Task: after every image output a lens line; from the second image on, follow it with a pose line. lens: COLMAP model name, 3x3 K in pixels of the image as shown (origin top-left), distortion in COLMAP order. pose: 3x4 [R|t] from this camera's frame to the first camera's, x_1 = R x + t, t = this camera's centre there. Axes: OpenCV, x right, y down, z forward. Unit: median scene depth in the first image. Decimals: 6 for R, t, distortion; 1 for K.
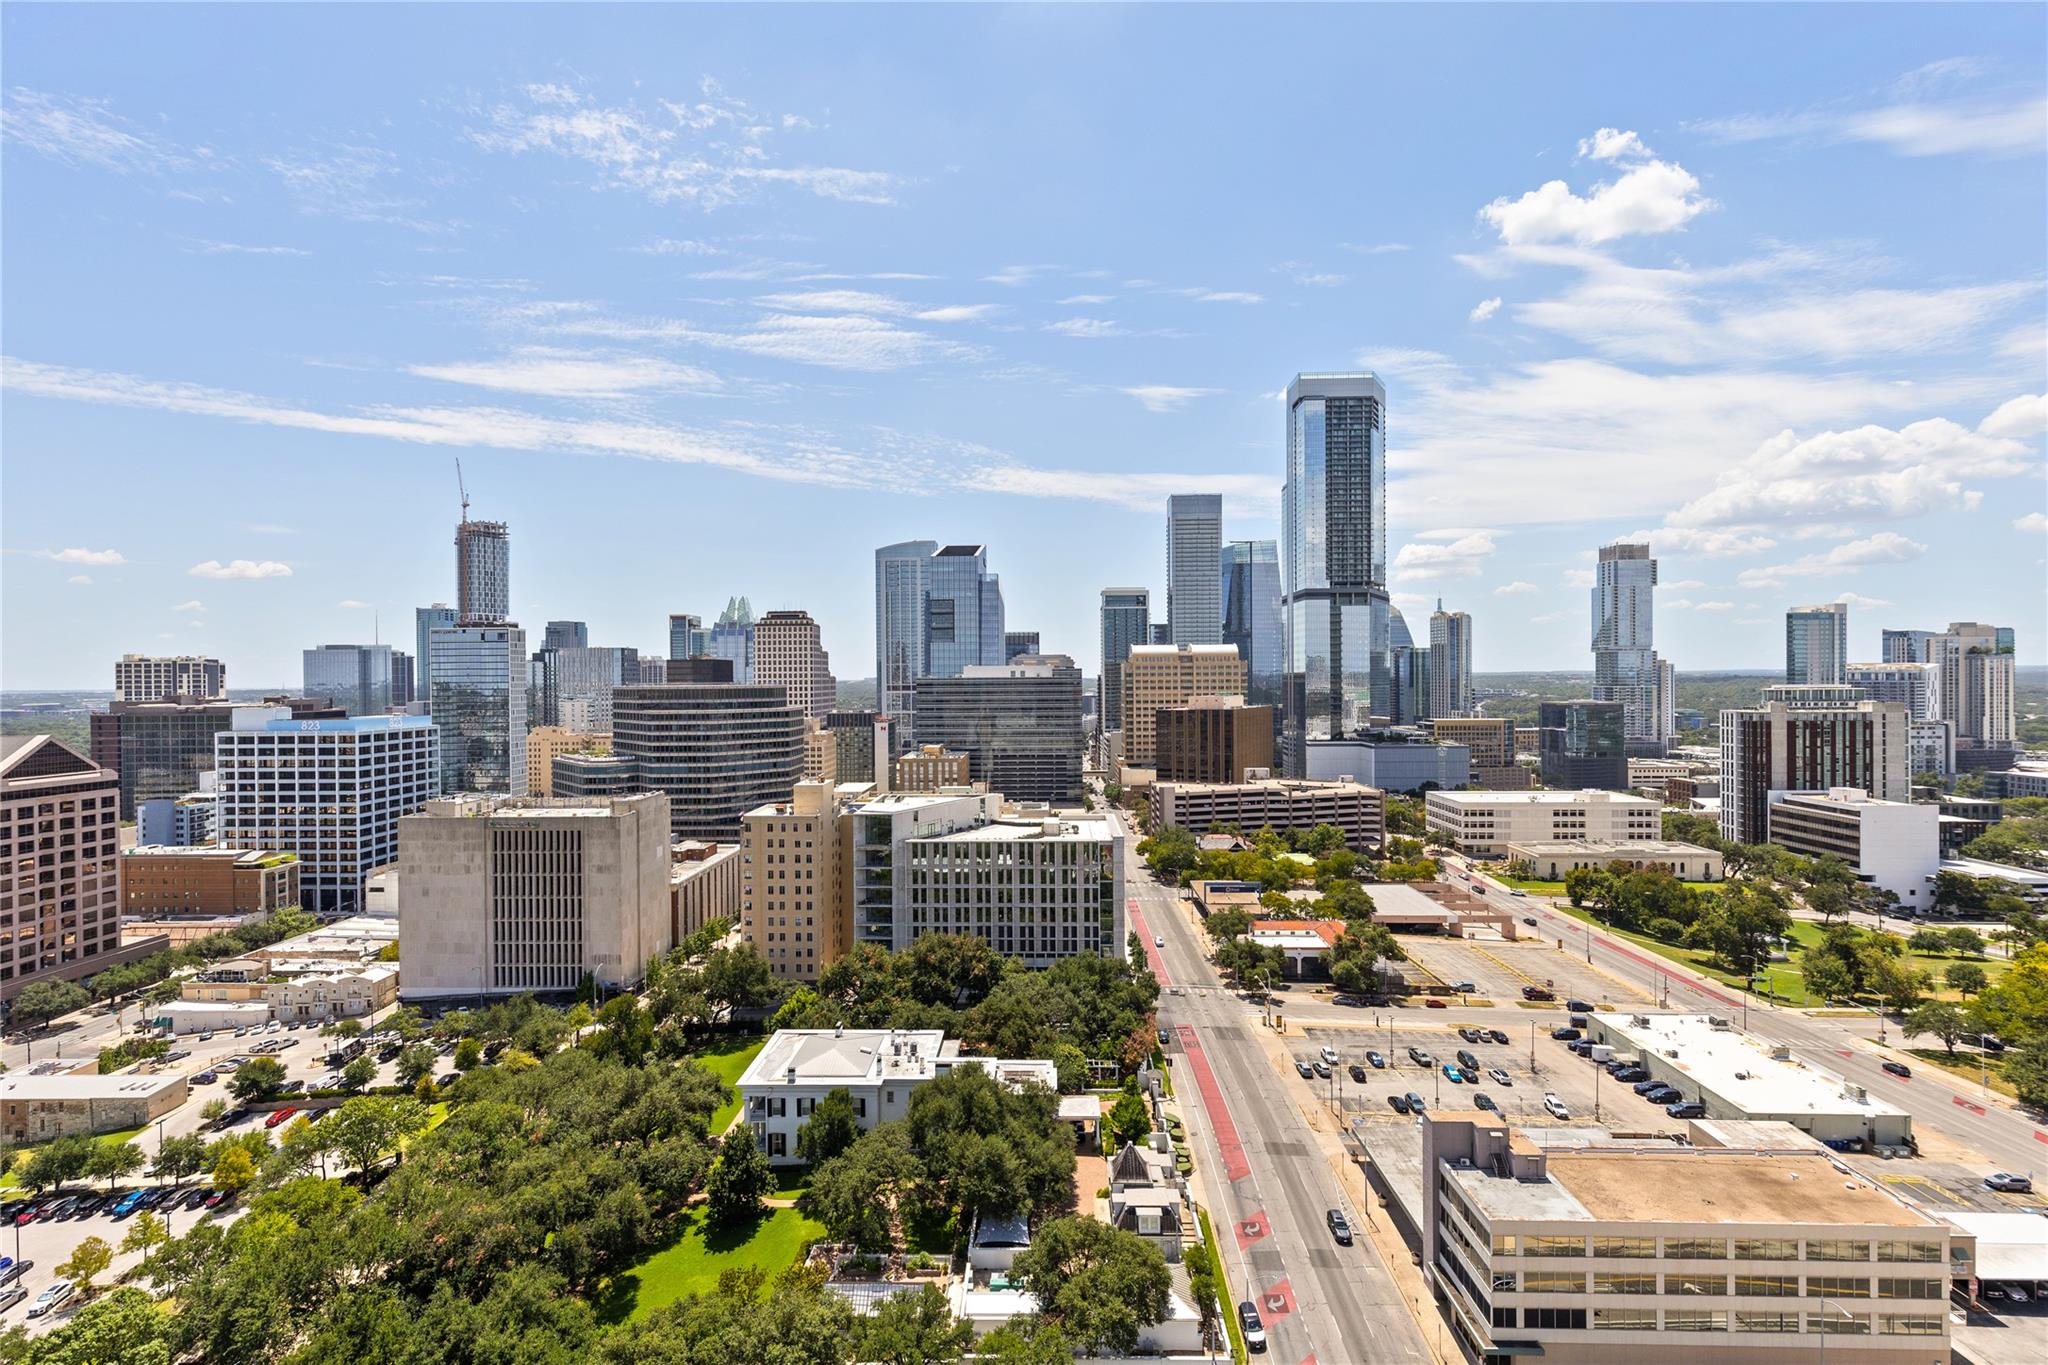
lens RADIAL K [[920.7, 0, 1020.8], [0, 920.7, 686.7], [0, 0, 1]] dist [0.007424, -0.000486]
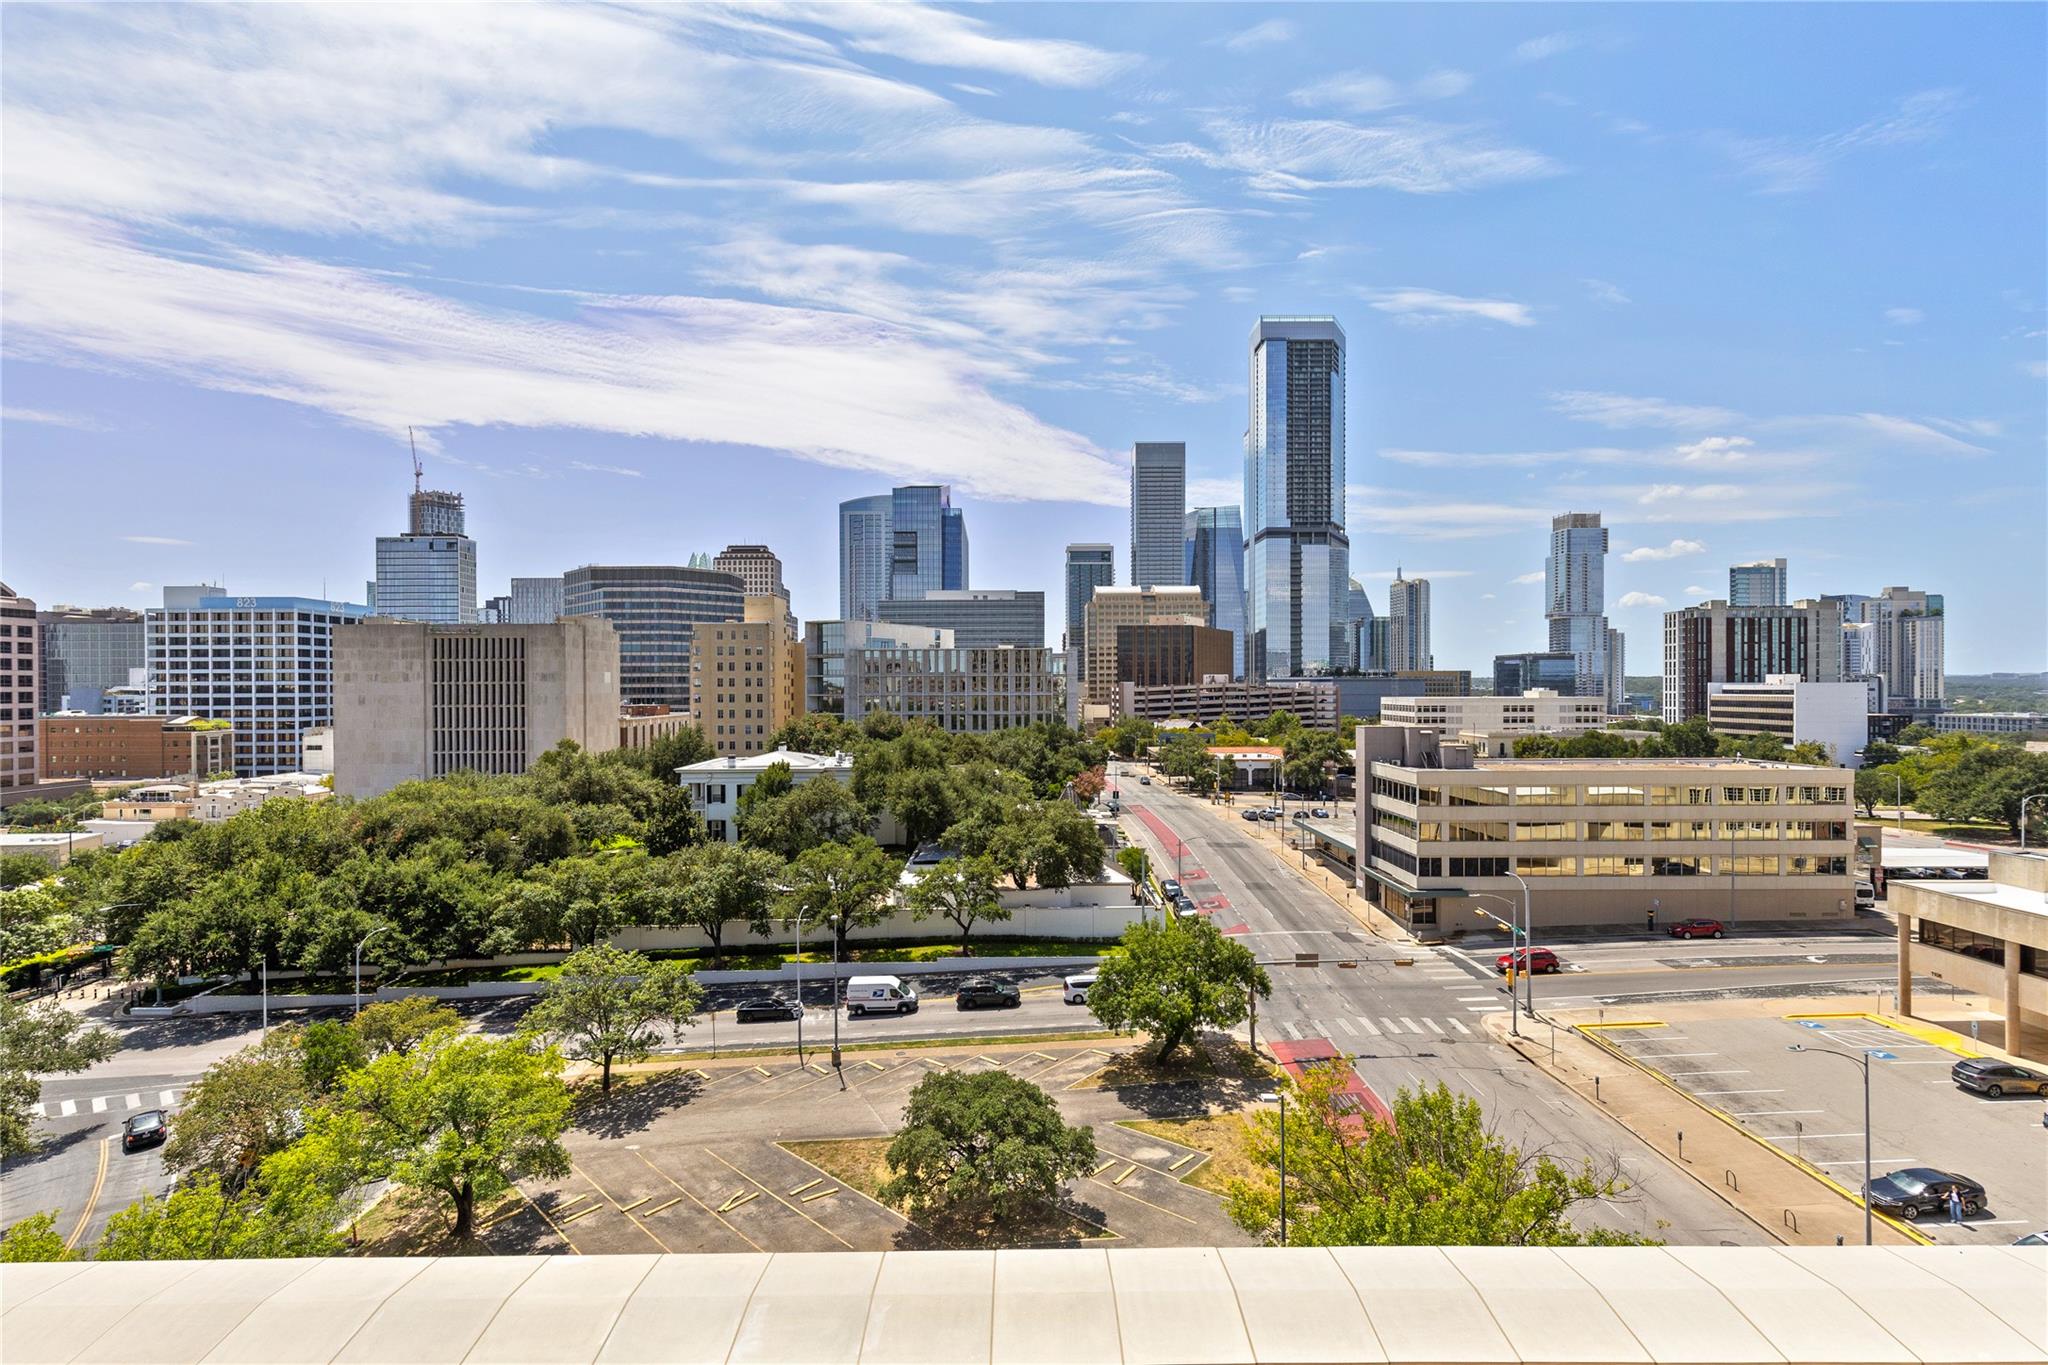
lens RADIAL K [[920.7, 0, 1020.8], [0, 920.7, 686.7], [0, 0, 1]] dist [0.007424, -0.000486]
pose [[0.999378, 0.003628, 0.035081, 0.008749], [-0.003612, 0.999993, -0.000526, 0.114969], [-0.035082, 0.000399, 0.999384, 0.001023]]
